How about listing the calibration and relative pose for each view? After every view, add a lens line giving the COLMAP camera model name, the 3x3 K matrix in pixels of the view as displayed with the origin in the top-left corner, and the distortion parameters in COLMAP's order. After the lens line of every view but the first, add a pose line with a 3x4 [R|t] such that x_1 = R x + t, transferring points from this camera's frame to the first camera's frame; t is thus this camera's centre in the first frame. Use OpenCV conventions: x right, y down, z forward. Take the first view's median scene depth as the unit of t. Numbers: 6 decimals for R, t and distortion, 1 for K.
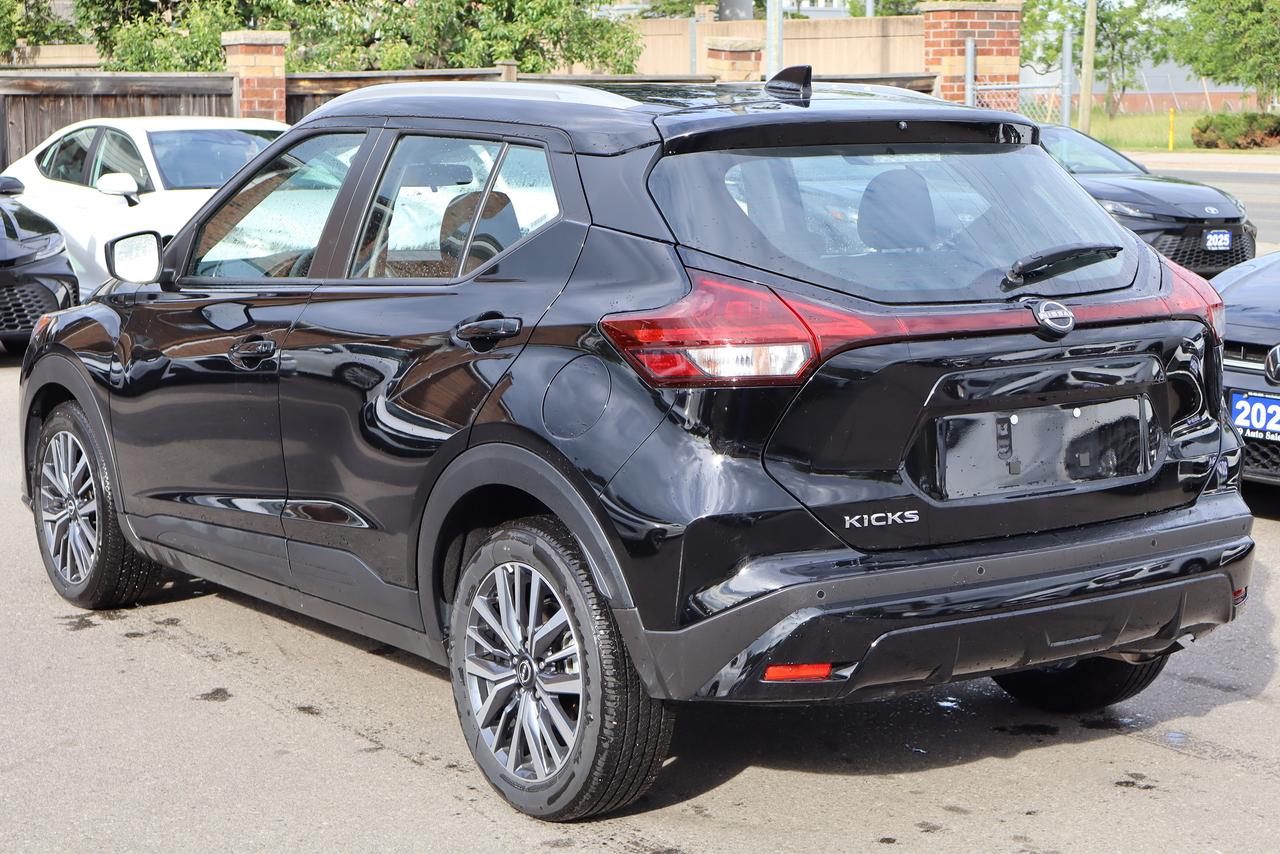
lens RADIAL K [[2301.2, 0, 638.7], [0, 2301.2, 426.7], [0, 0, 1]] dist [0.085321, 0.000000]
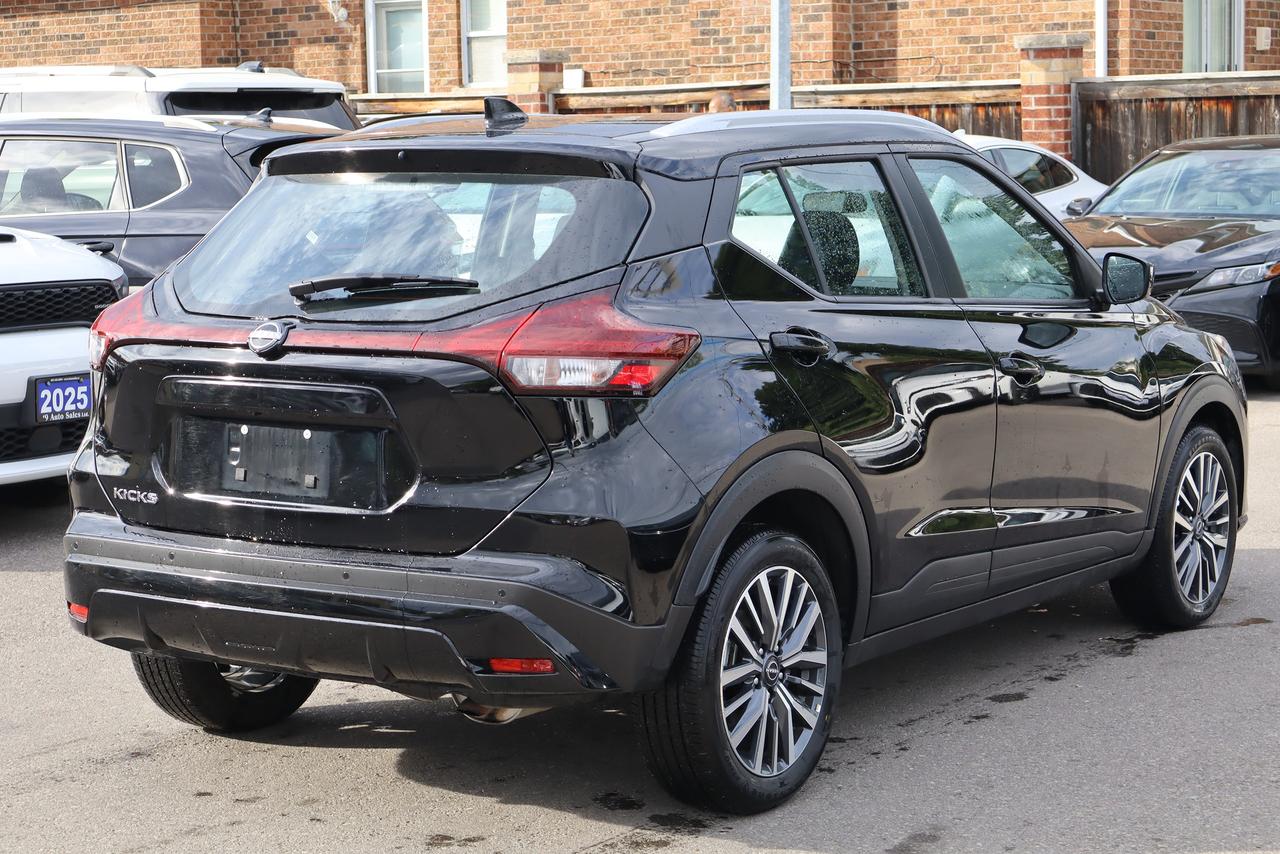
lens RADIAL K [[2571.2, 0, 638.9], [0, 2571.2, 425.9], [0, 0, 1]] dist [-0.018459, 0.000000]
pose [[0.389042, 0.107992, -0.914868, 0.304225], [-0.124508, 0.990157, 0.063933, -0.023846], [0.912767, 0.089035, 0.398659, 0.158638]]
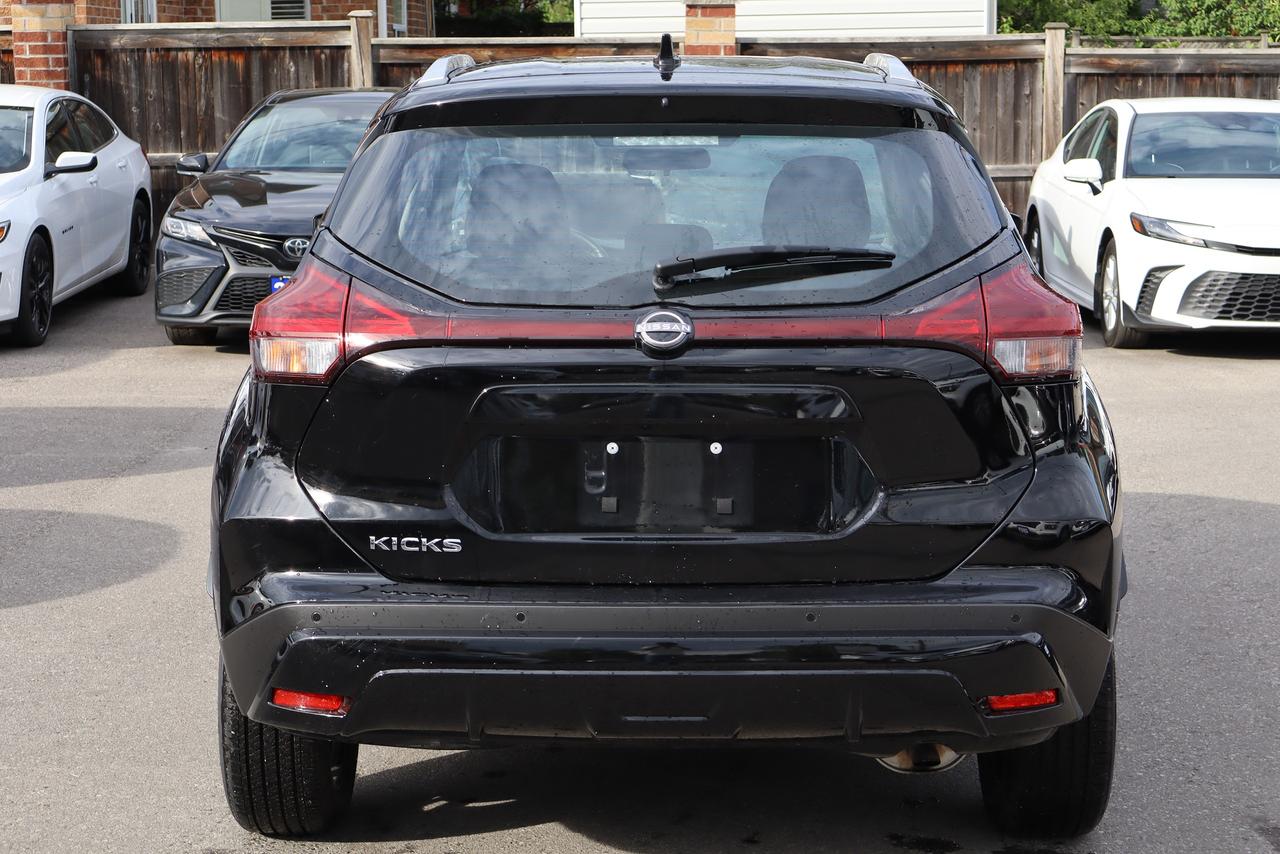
lens RADIAL K [[2571.2, 0, 639.6], [0, 2571.2, 427.8], [0, 0, 1]] dist [-0.018459, 0.000000]
pose [[0.833053, 0.081875, -0.547101, 0.158070], [-0.085277, 0.996172, 0.019232, -0.006790], [0.546581, 0.030634, 0.836846, 0.048981]]
